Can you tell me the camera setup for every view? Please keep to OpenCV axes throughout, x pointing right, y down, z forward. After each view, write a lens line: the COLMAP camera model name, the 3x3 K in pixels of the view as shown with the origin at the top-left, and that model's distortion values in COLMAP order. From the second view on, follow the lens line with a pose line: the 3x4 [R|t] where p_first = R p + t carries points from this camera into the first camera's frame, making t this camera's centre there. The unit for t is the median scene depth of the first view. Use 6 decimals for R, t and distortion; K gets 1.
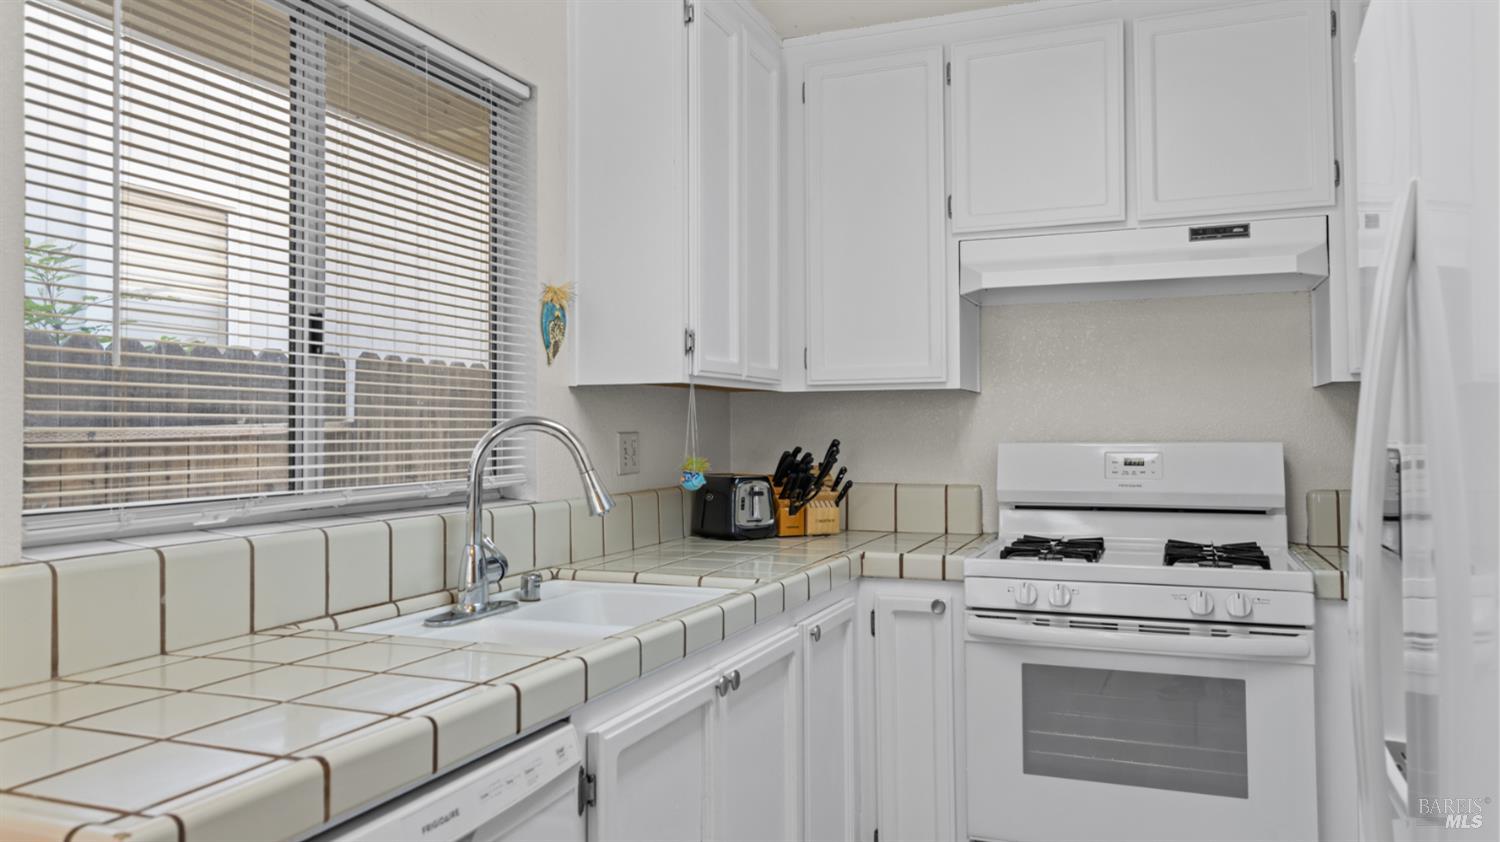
lens RADIAL K [[1055.2, 0, 747.1], [0, 1055.2, 402.3], [0, 0, 1]] dist [0.002912, 0.002058]
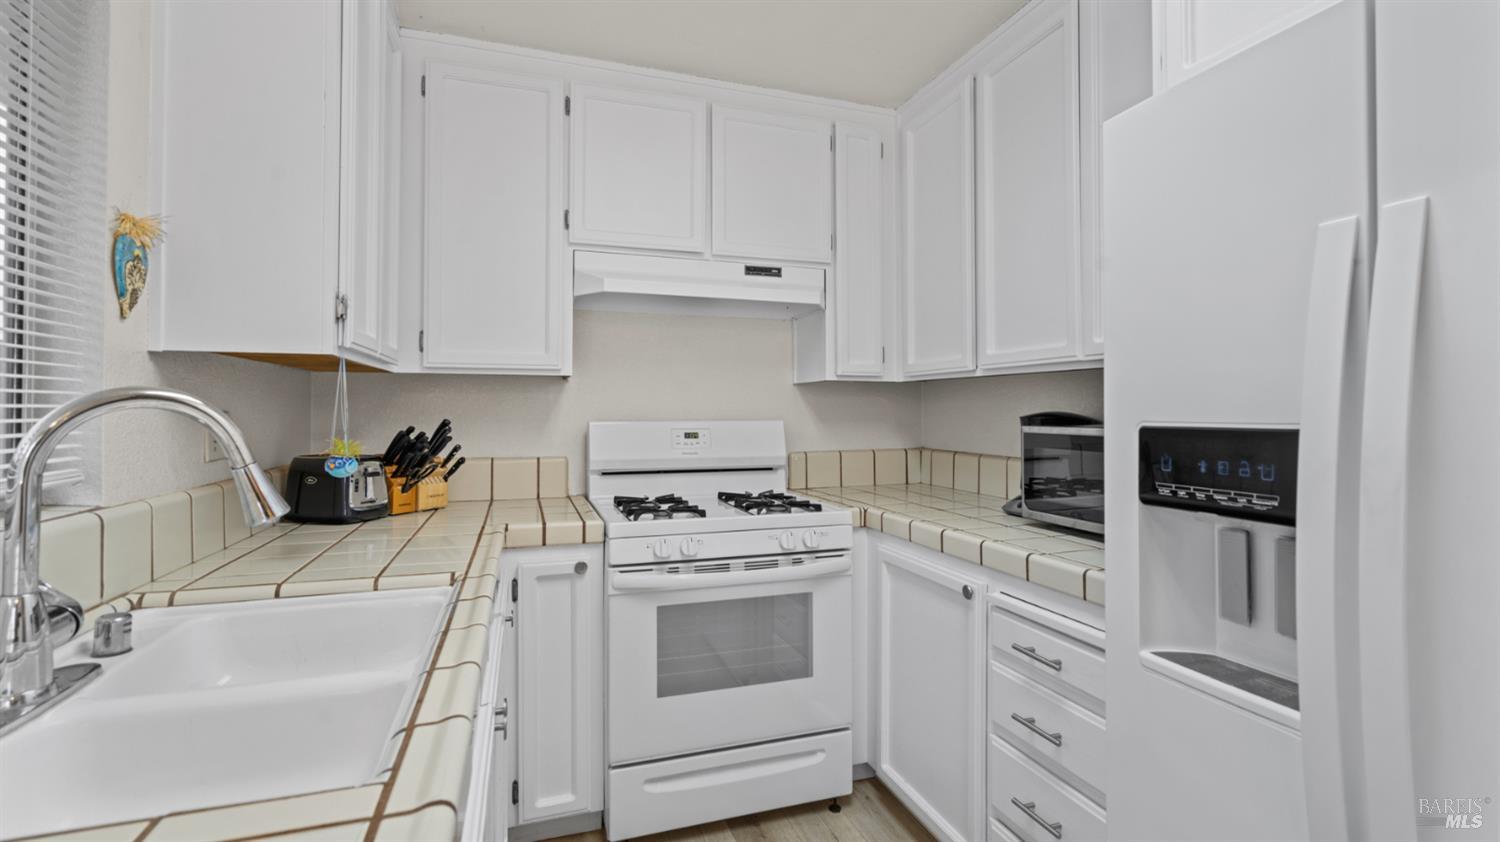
lens RADIAL K [[674.0, 0, 749.6], [0, 674.0, 402.1], [0, 0, 1]] dist [-0.012198, 0.006515]
pose [[0.761157, 0.014811, 0.648398, -0.150784], [-0.022693, 0.999735, 0.003803, 0.010281], [-0.648170, -0.017609, 0.761292, 0.341598]]
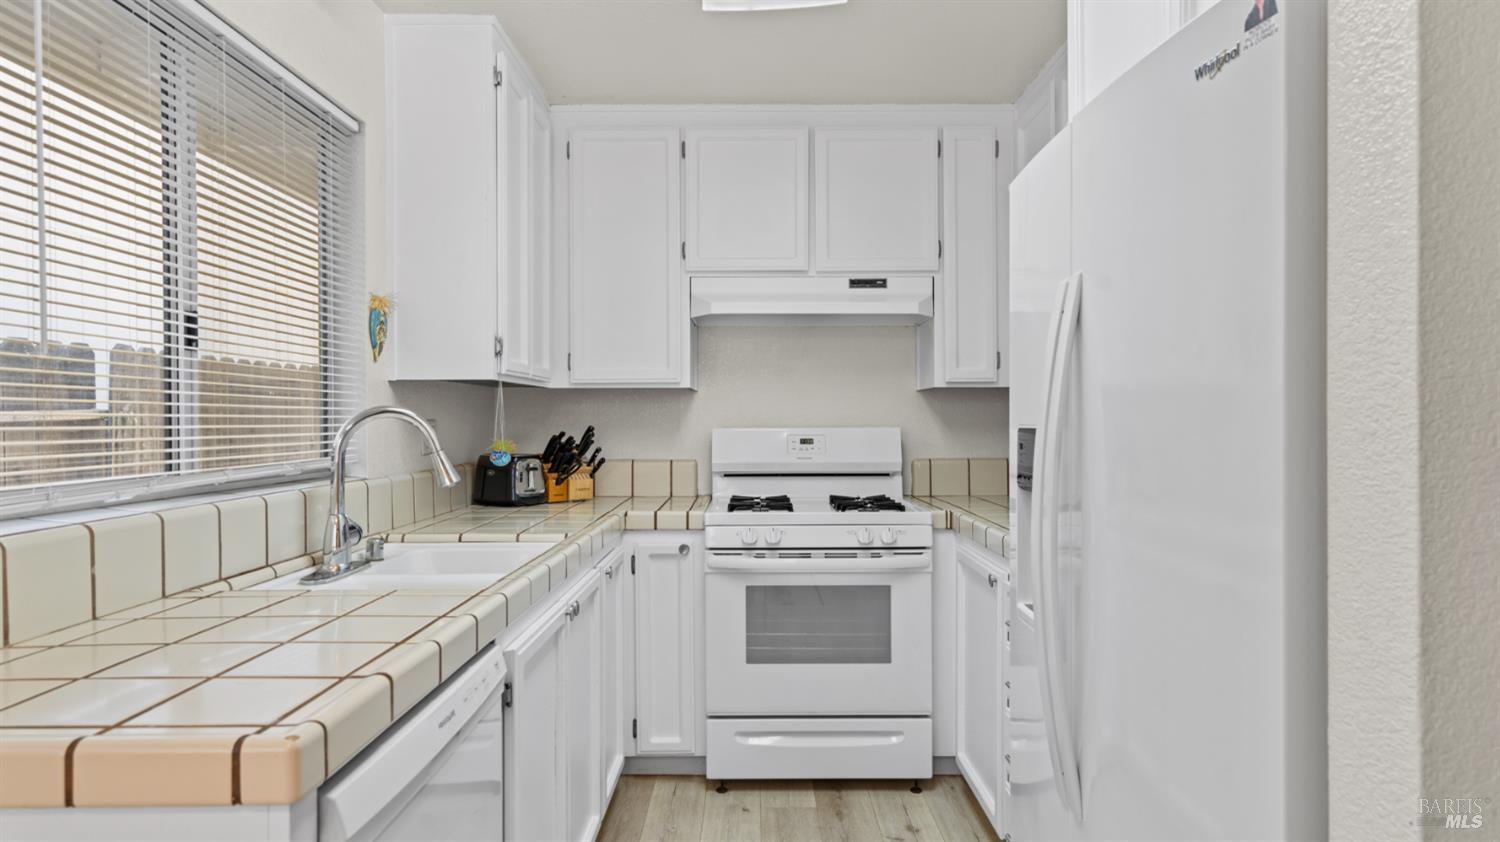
lens RADIAL K [[853.7, 0, 748.9], [0, 853.7, 423.3], [0, 0, 1]] dist [0.002047, 0.000627]
pose [[0.929338, 0.000488, 0.369230, -0.145945], [-0.011702, 0.999536, 0.028131, 0.000928], [-0.369045, -0.030463, 0.928912, -0.040286]]
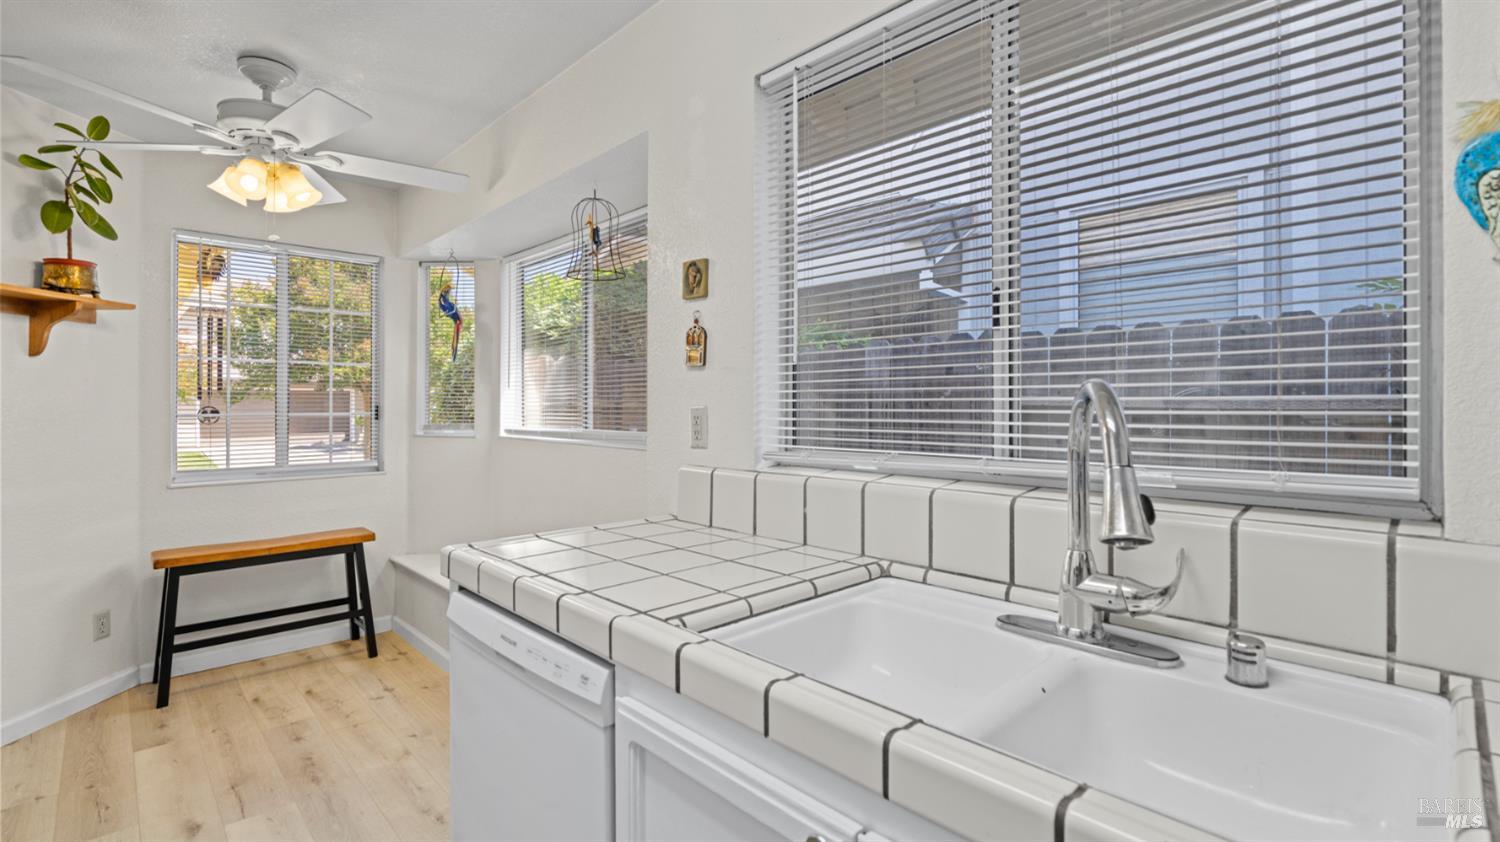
lens RADIAL K [[674.0, 0, 749.6], [0, 674.0, 402.1], [0, 0, 1]] dist [-0.012198, 0.006515]
pose [[-0.407717, -0.001919, -0.913106, 0.224576], [0.028132, 0.999497, -0.014661, 0.023304], [0.912675, -0.031665, -0.407457, 0.781588]]
